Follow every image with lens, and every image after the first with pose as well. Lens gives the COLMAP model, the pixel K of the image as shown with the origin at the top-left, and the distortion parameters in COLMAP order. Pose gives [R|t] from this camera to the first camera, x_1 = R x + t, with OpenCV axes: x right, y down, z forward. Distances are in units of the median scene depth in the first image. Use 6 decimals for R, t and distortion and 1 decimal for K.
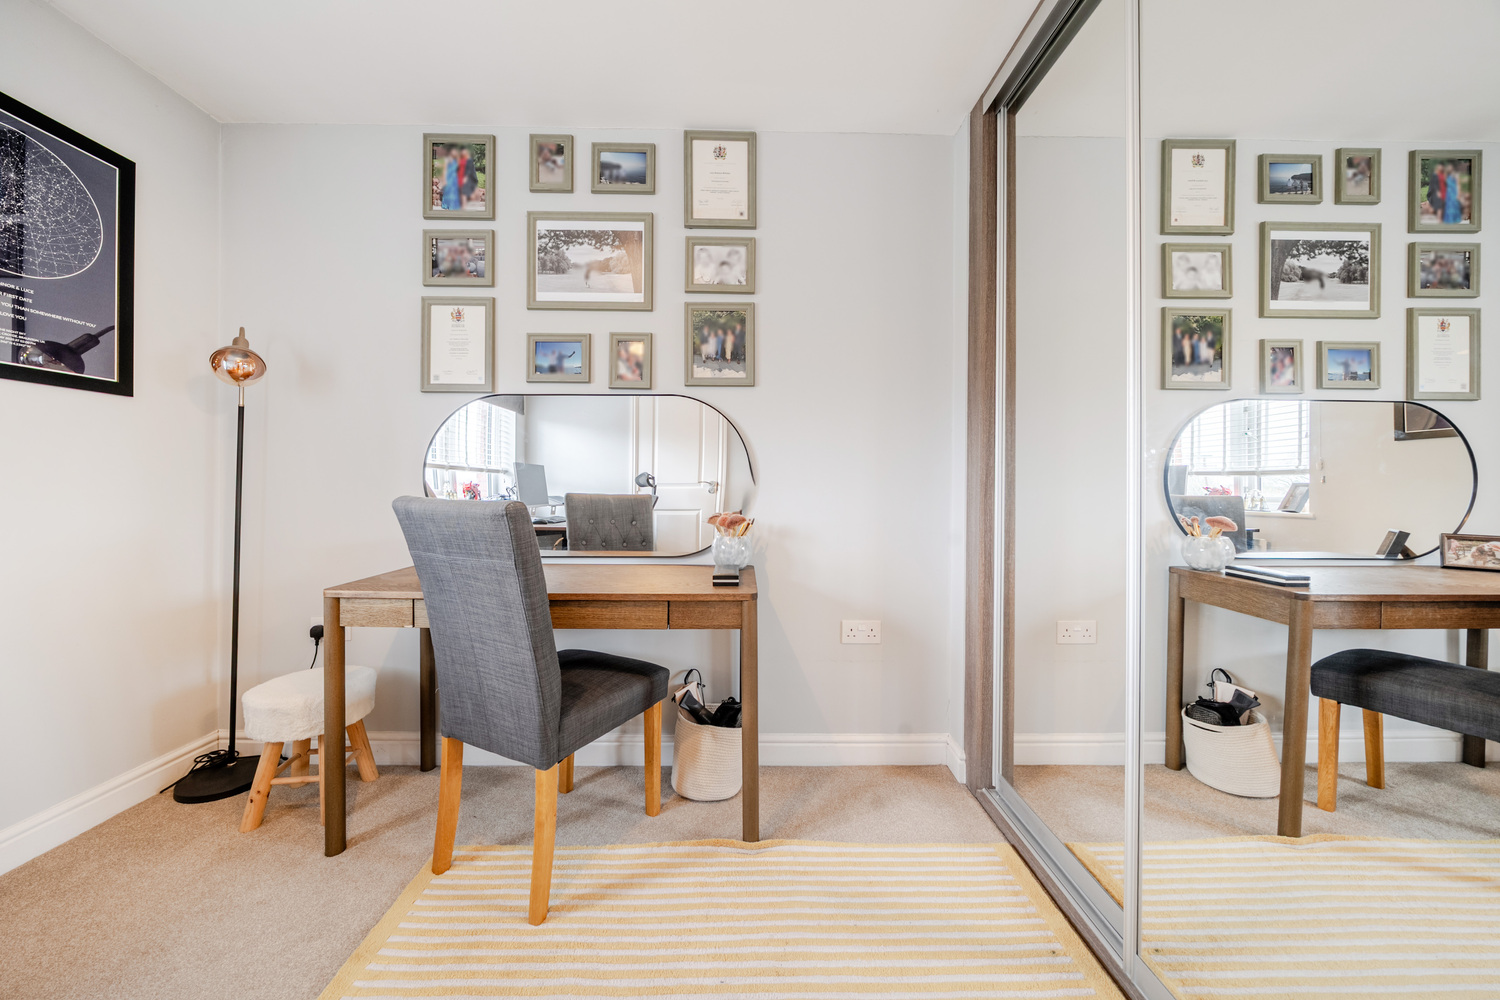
lens RADIAL K [[512.5, 0, 746.9], [0, 512.5, 490.5], [0, 0, 1]] dist [-0.004635, 0.000076]
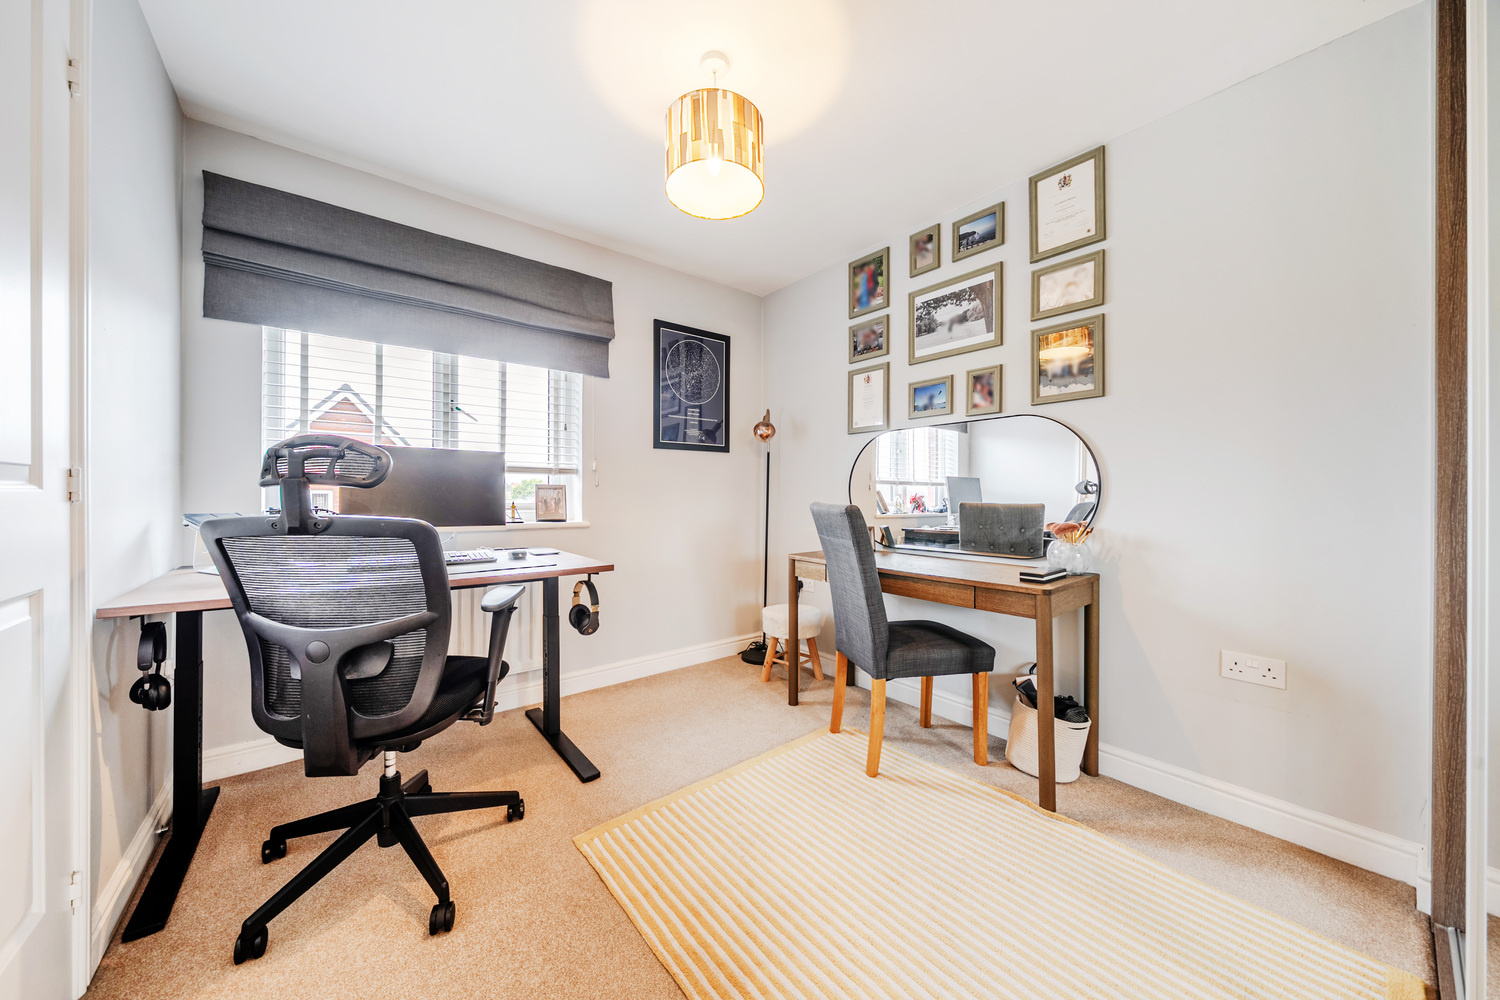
lens RADIAL K [[512.5, 0, 742.0], [0, 512.5, 500.5], [0, 0, 1]] dist [-0.004635, 0.000076]
pose [[0.611278, 0.002635, -0.791411, 0.379262], [-0.006171, 0.999980, -0.001437, 0.007052], [0.791392, 0.005762, 0.611282, -0.175567]]
